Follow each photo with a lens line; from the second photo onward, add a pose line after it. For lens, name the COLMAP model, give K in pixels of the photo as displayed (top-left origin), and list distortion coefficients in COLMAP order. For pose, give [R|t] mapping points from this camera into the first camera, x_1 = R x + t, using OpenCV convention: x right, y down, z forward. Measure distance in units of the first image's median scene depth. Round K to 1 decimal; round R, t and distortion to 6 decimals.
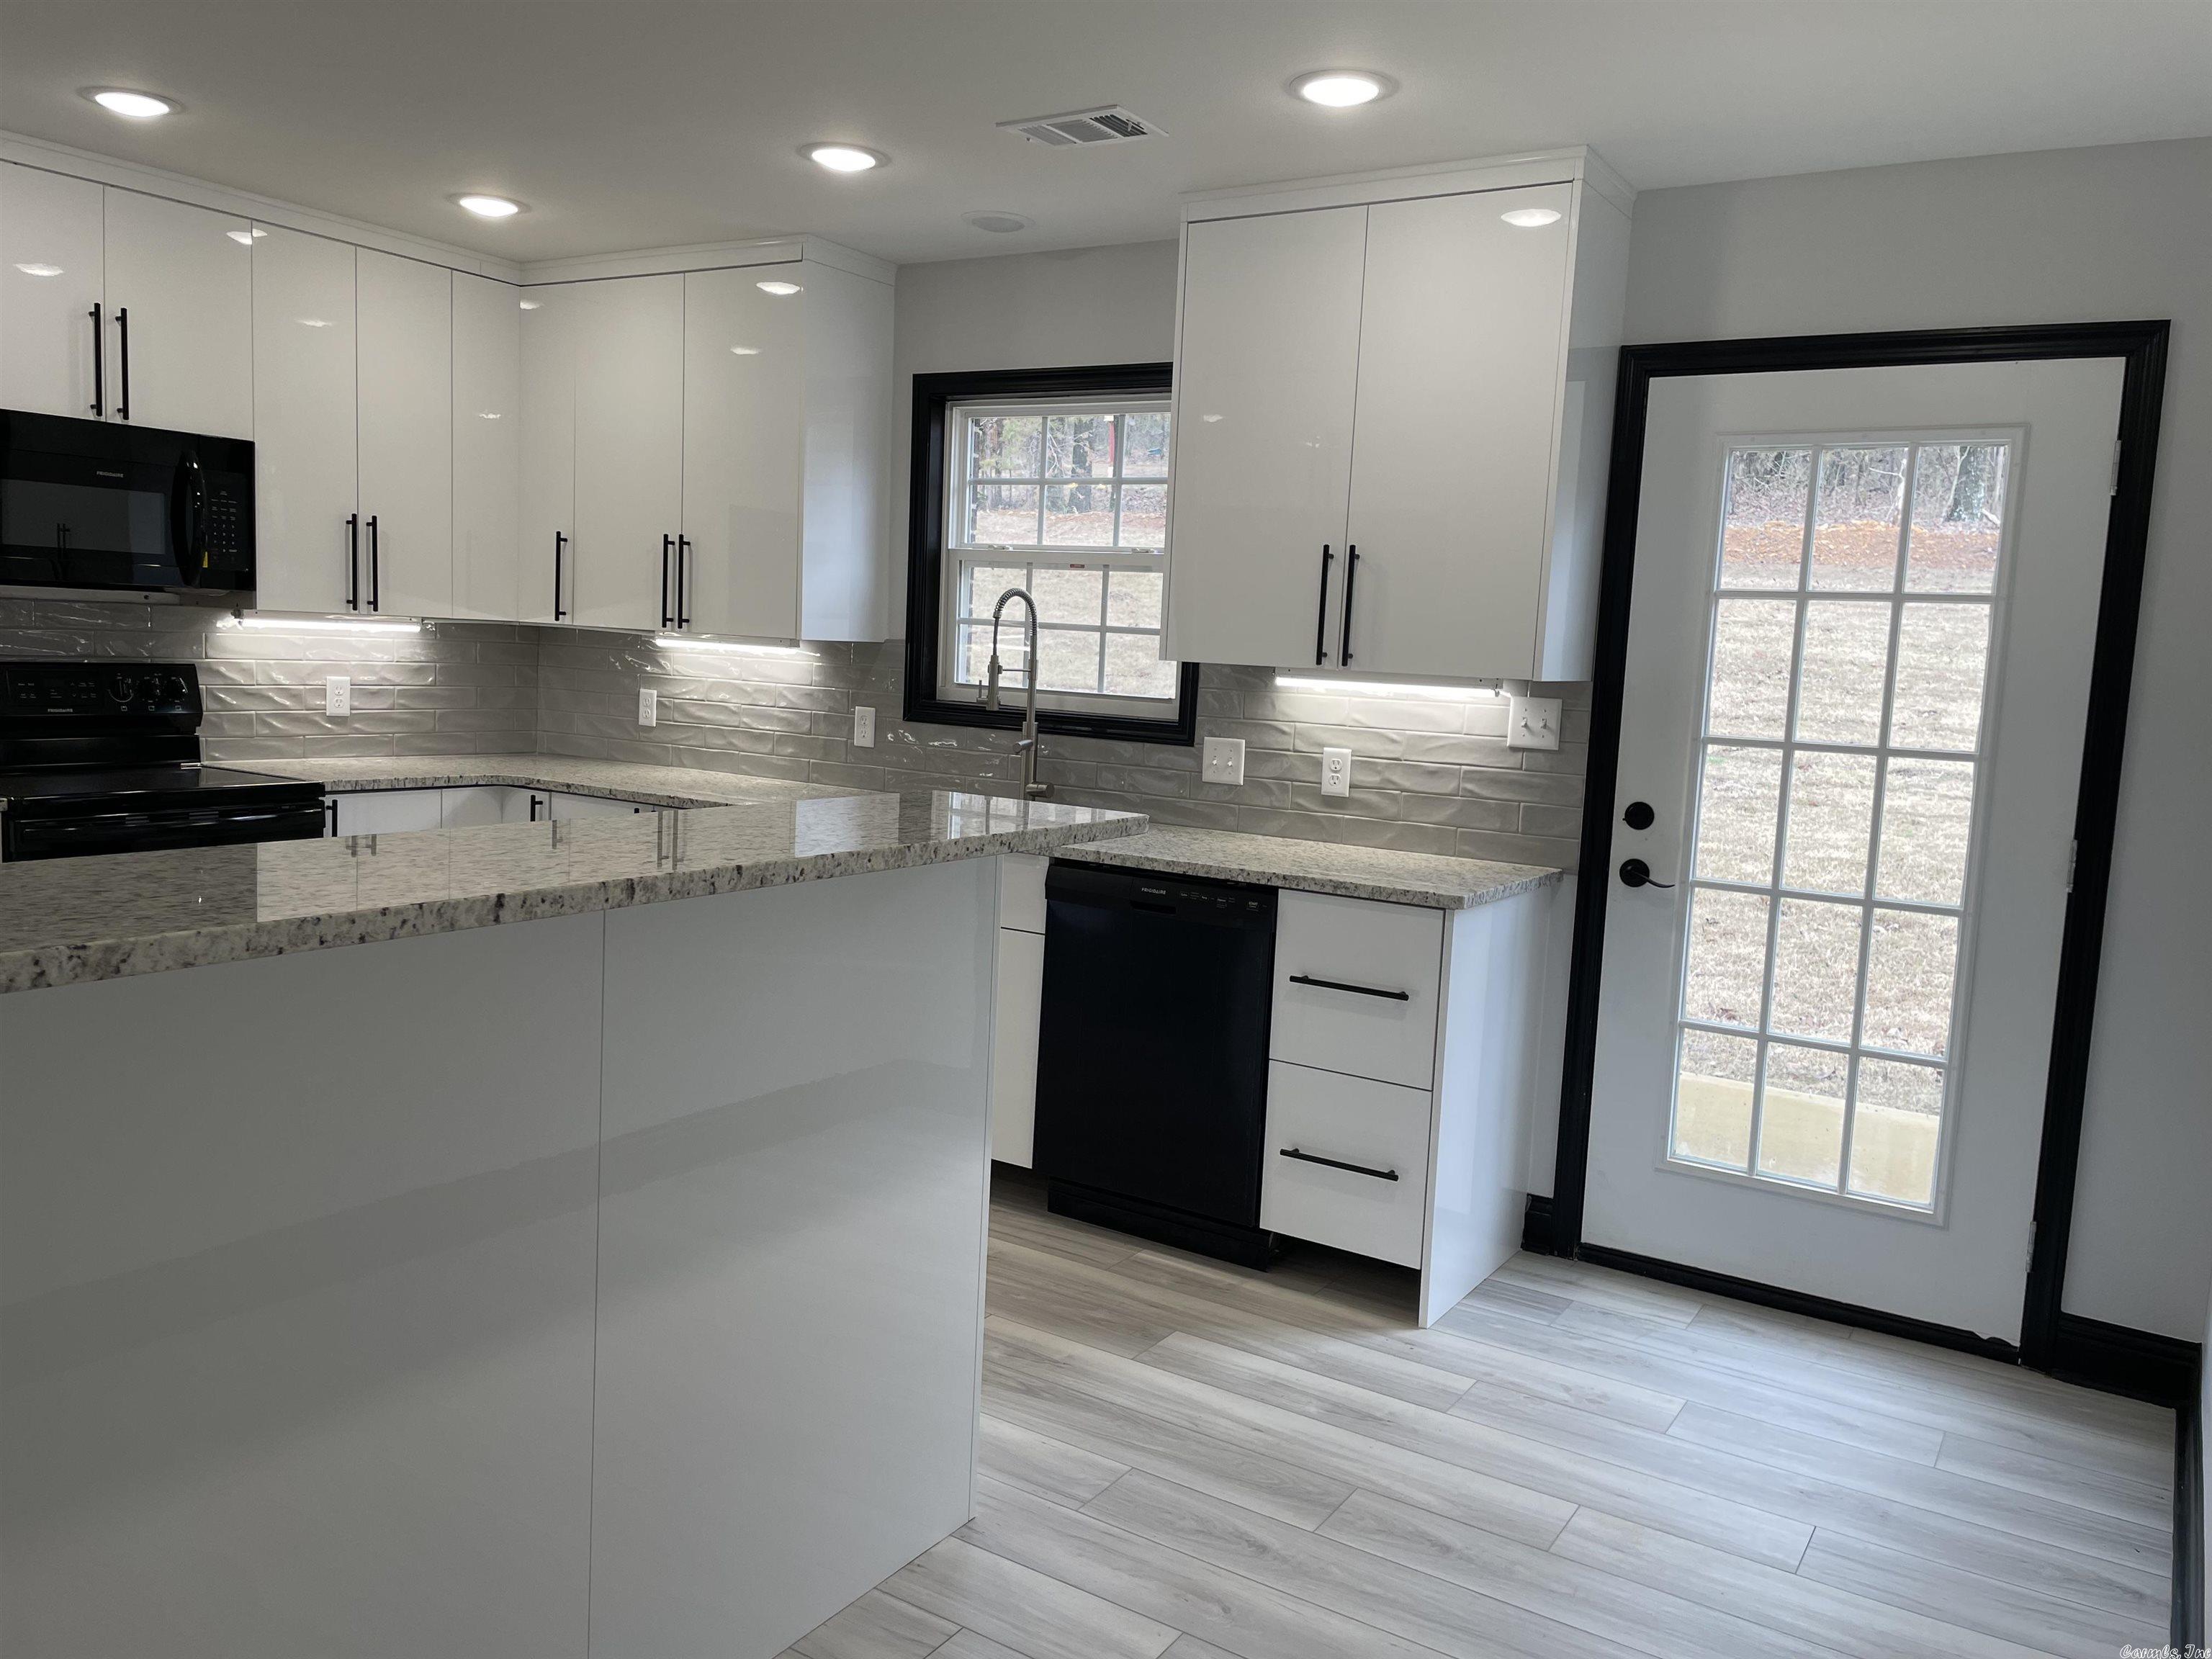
lens RADIAL K [[1659.6, 0, 1101.9], [0, 1659.6, 825.8], [0, 0, 1]] dist [0.104067, -0.134109]
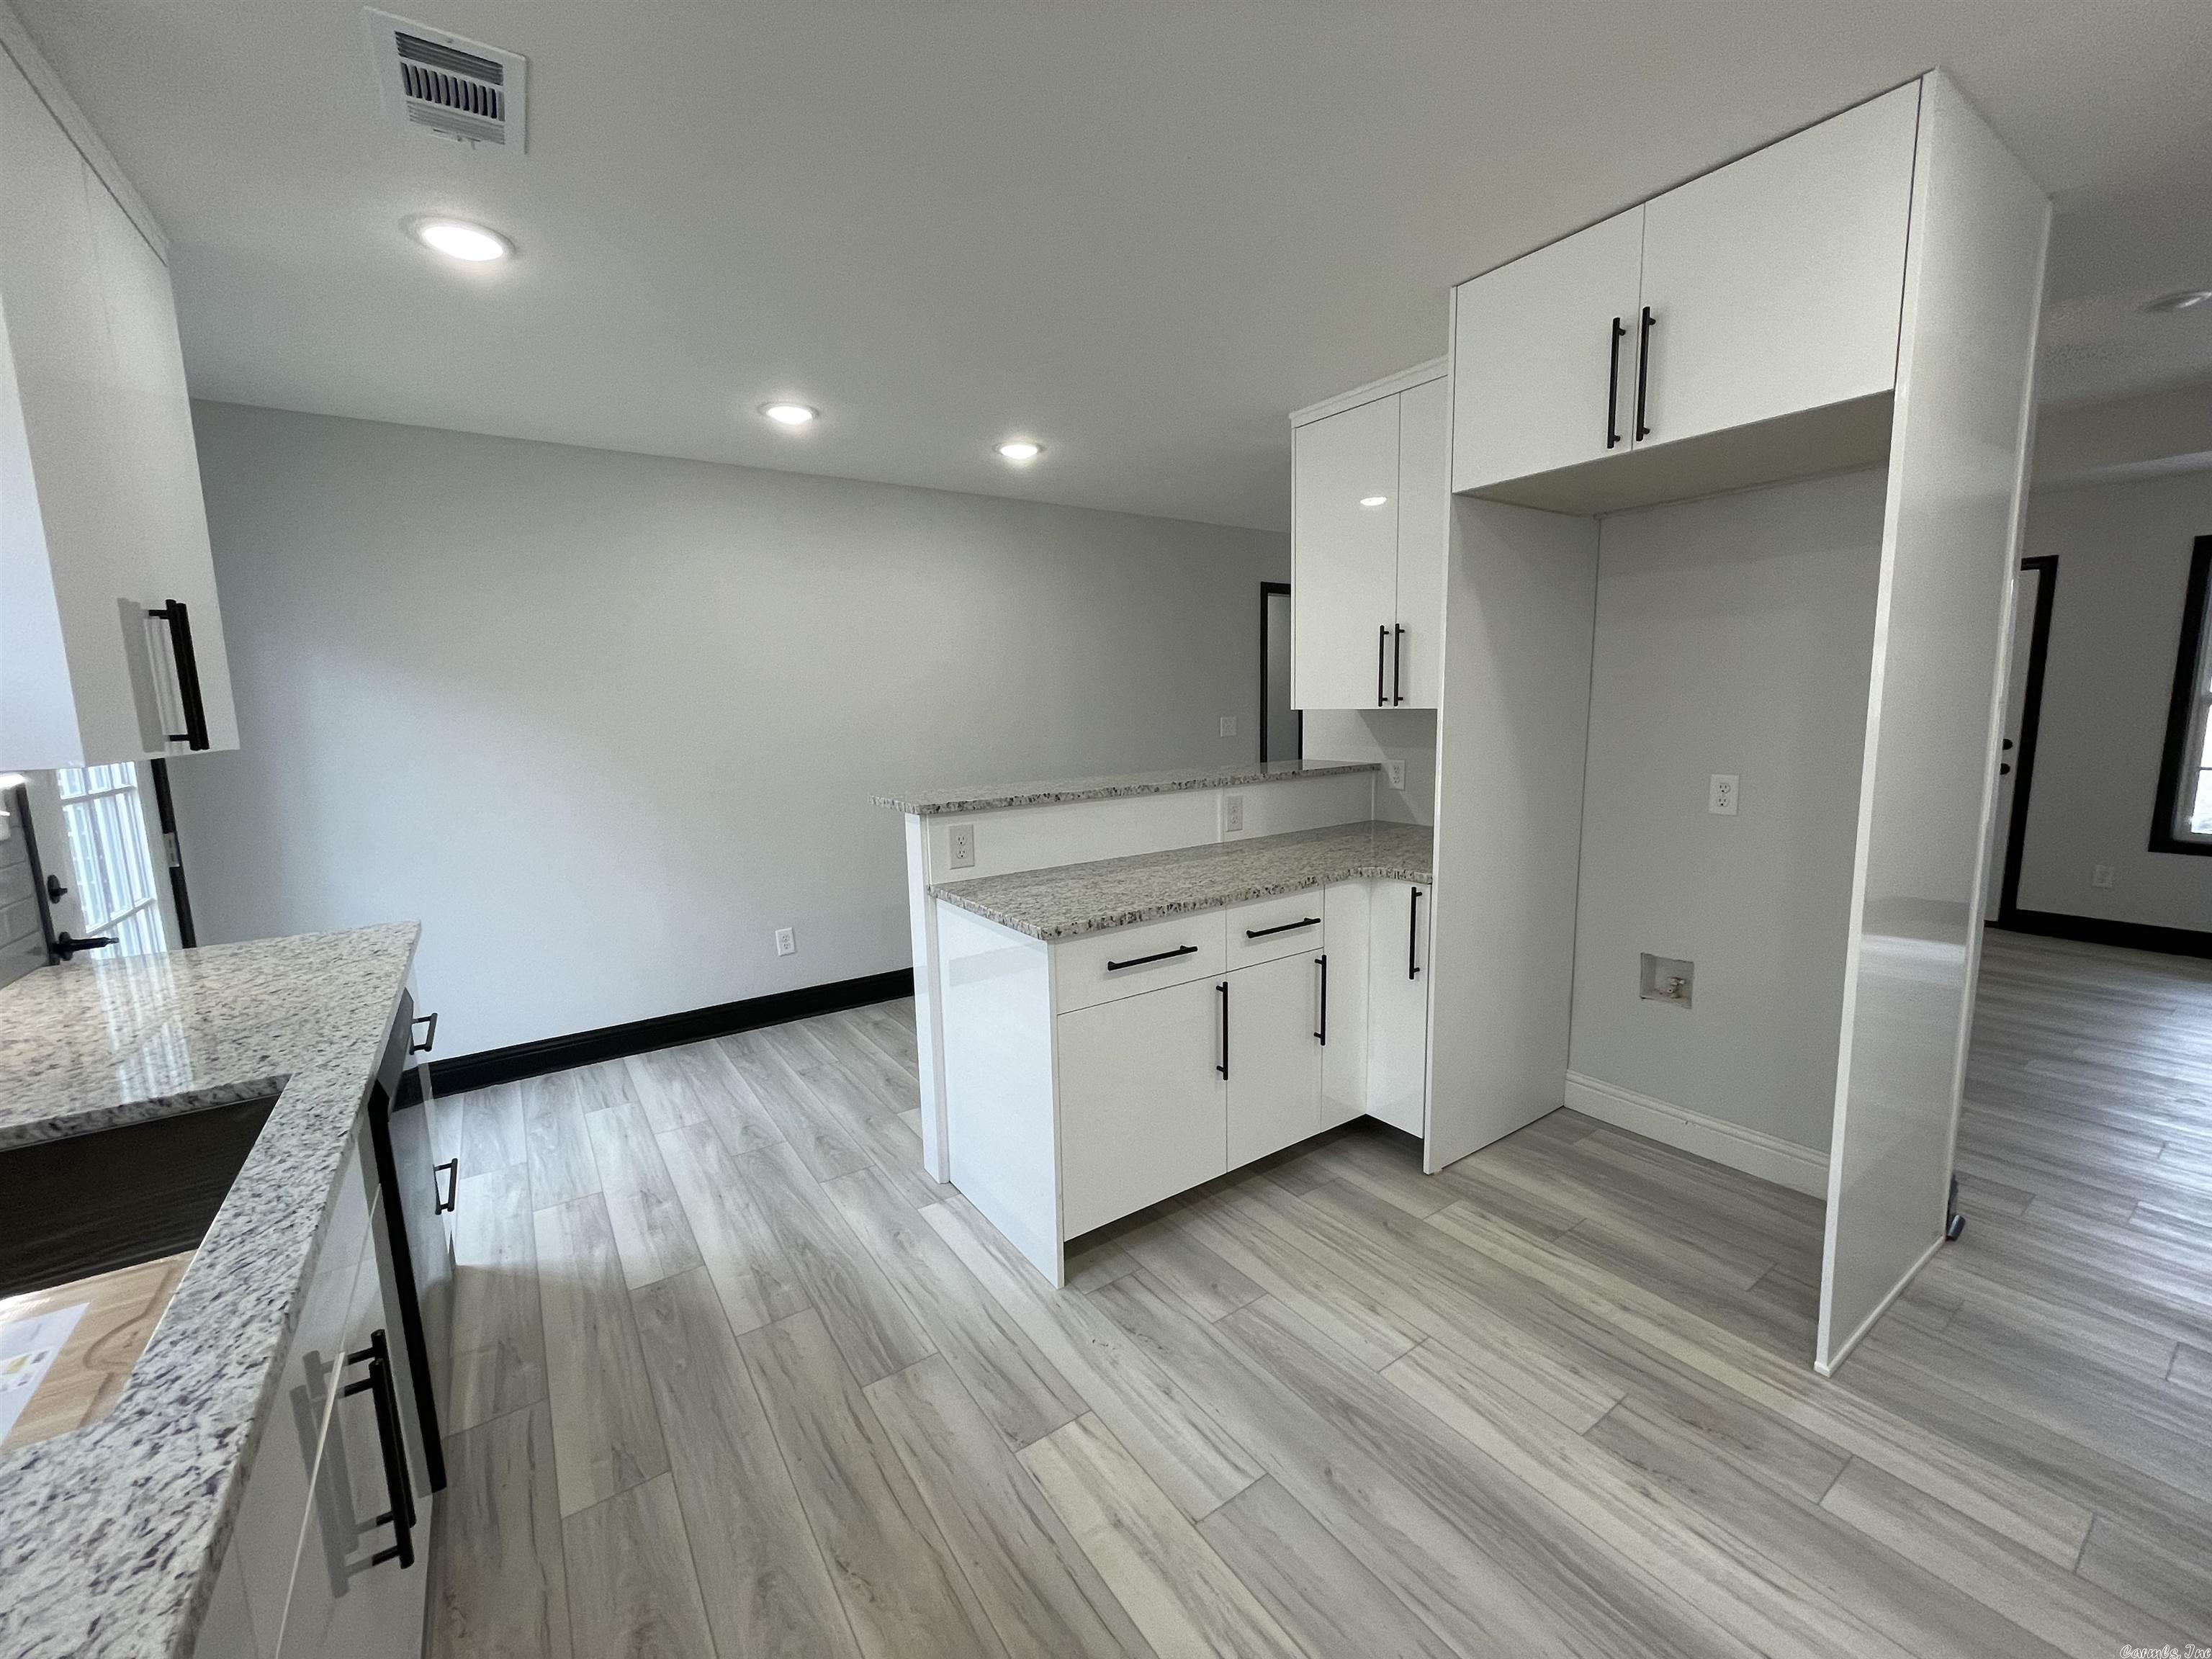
lens RADIAL K [[889.3, 0, 1106.0], [0, 889.3, 829.5], [0, 0, 1]] dist [0.000360, -0.000062]
pose [[-0.920467, -0.079483, 0.382653, -0.456897], [0.023839, 0.965859, 0.257968, -0.165210], [-0.390093, 0.246573, -0.887147, 1.257308]]
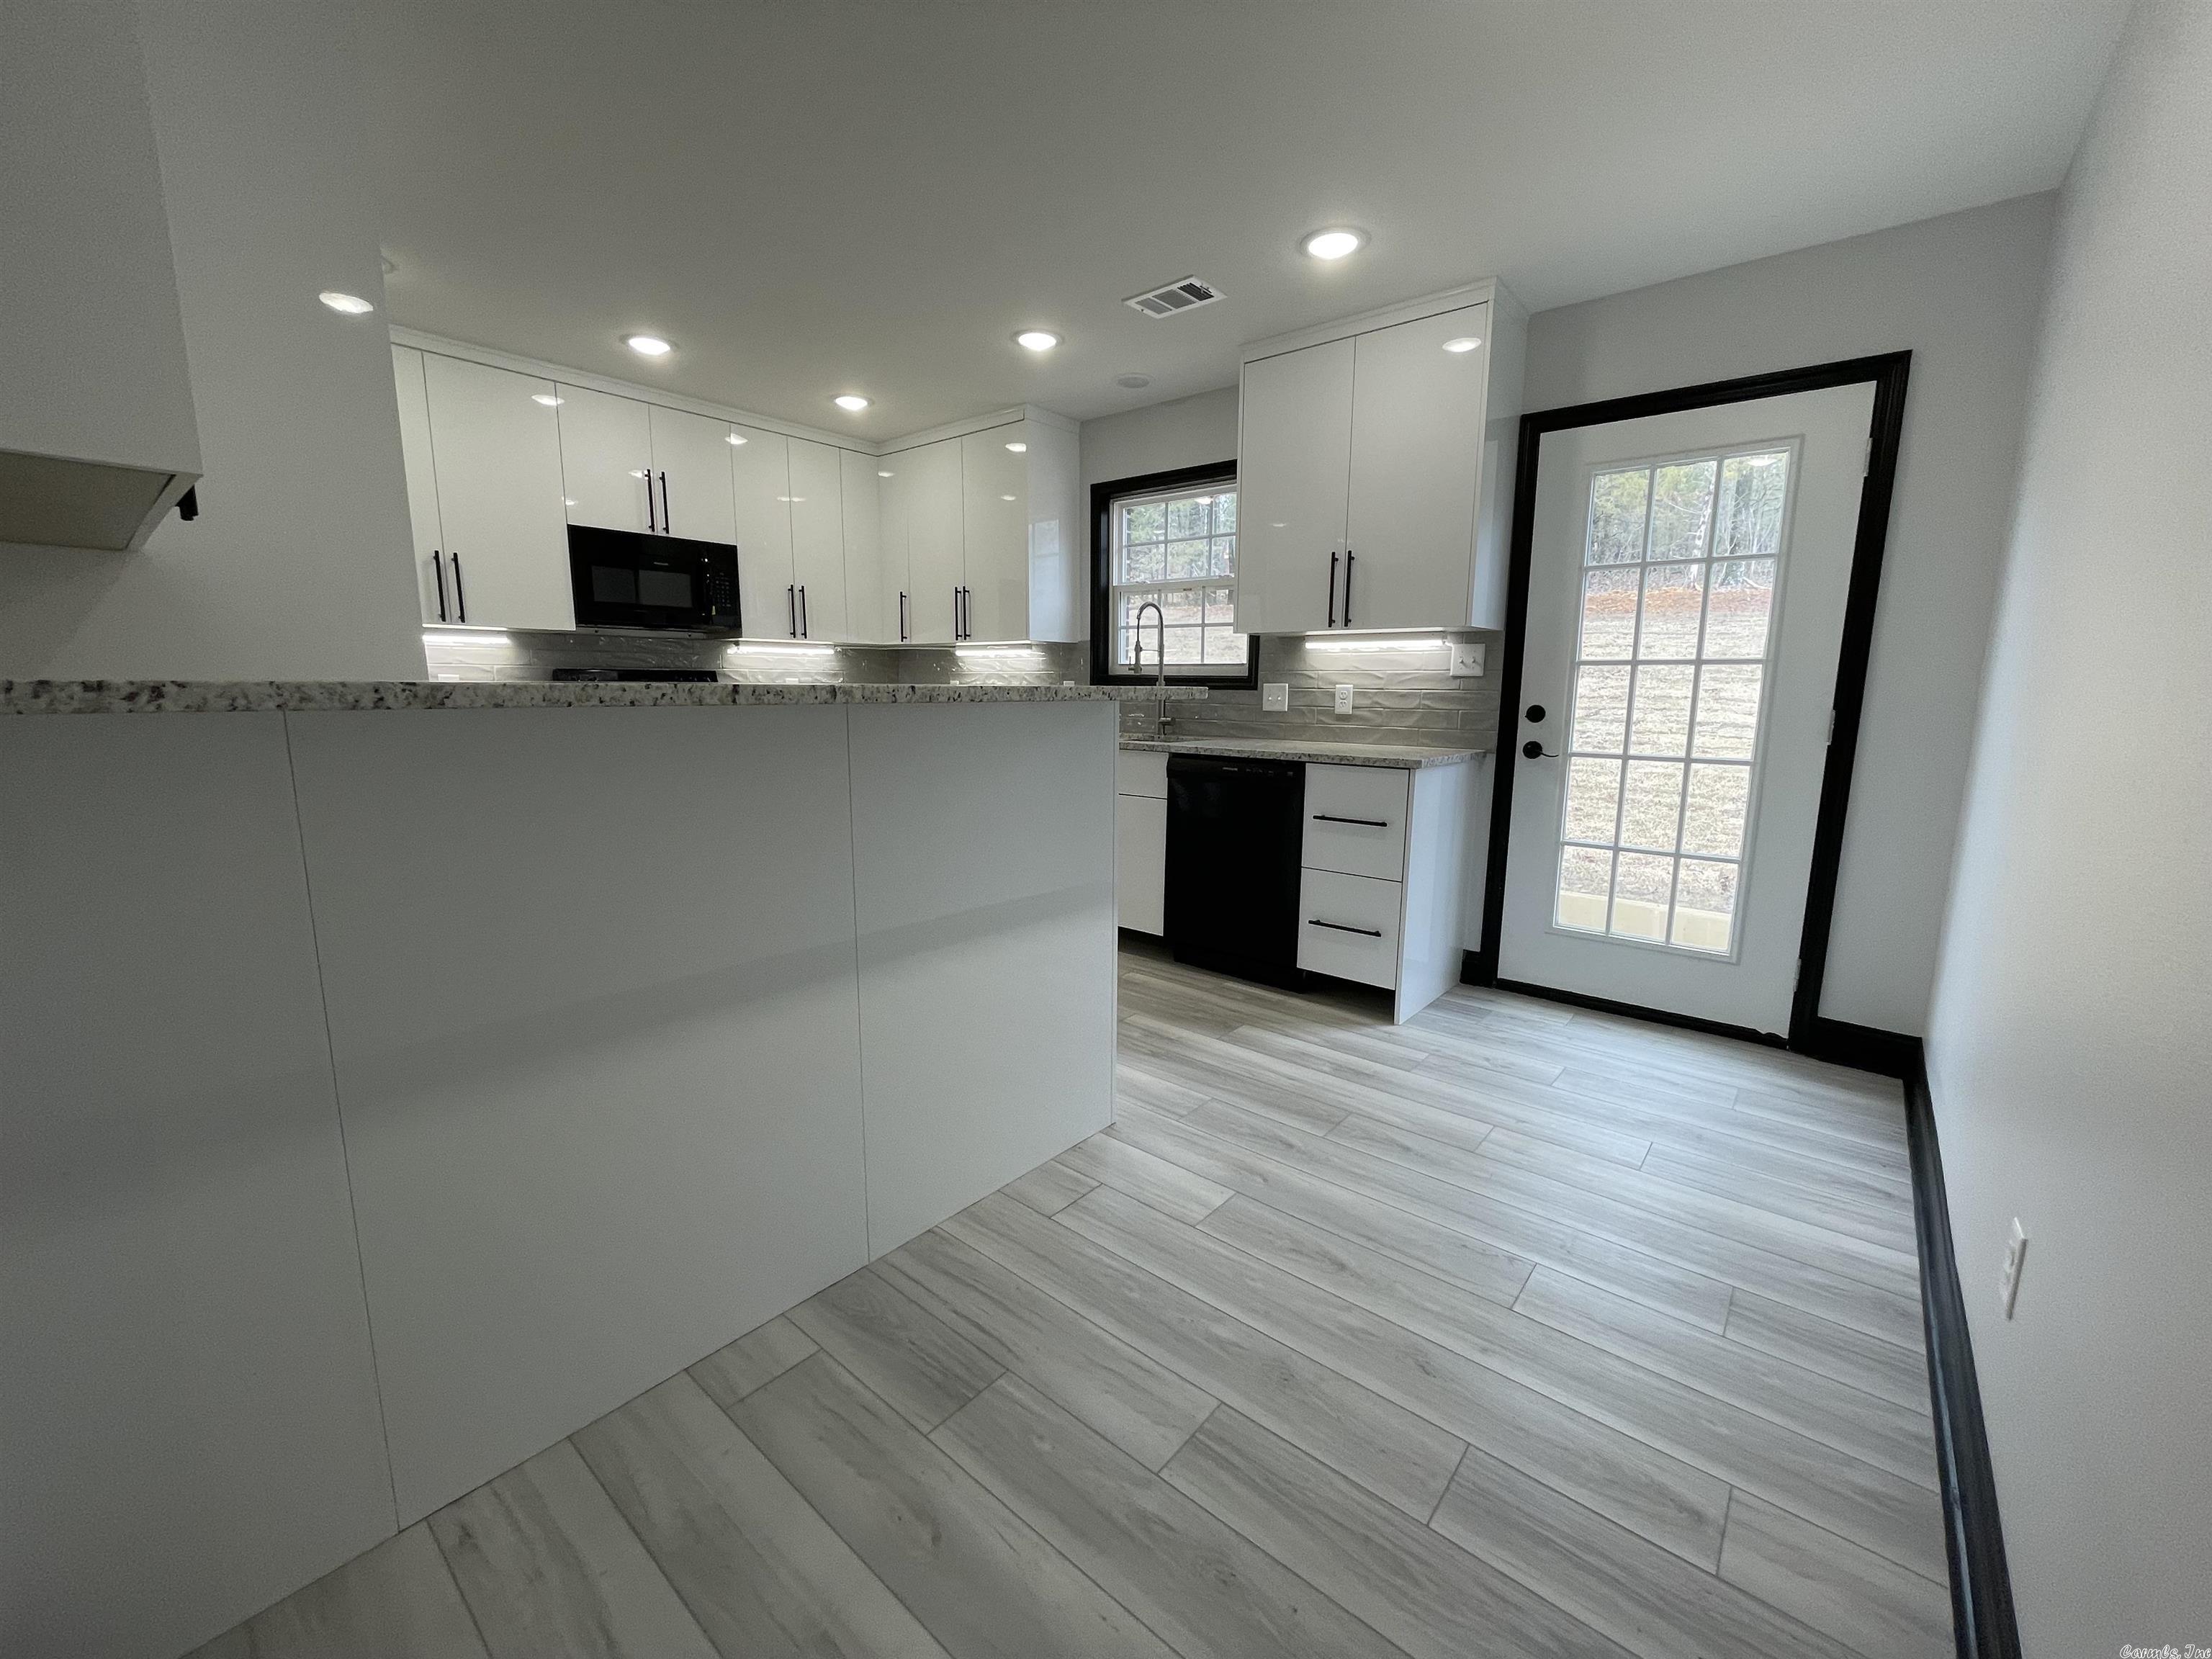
lens RADIAL K [[889.3, 0, 1106.0], [0, 889.3, 829.5], [0, 0, 1]] dist [0.000360, -0.000062]
pose [[0.990214, -0.018172, -0.138367, 0.030769], [0.024953, 0.998563, 0.047429, 0.055971], [0.137306, -0.050417, 0.989245, 0.100214]]
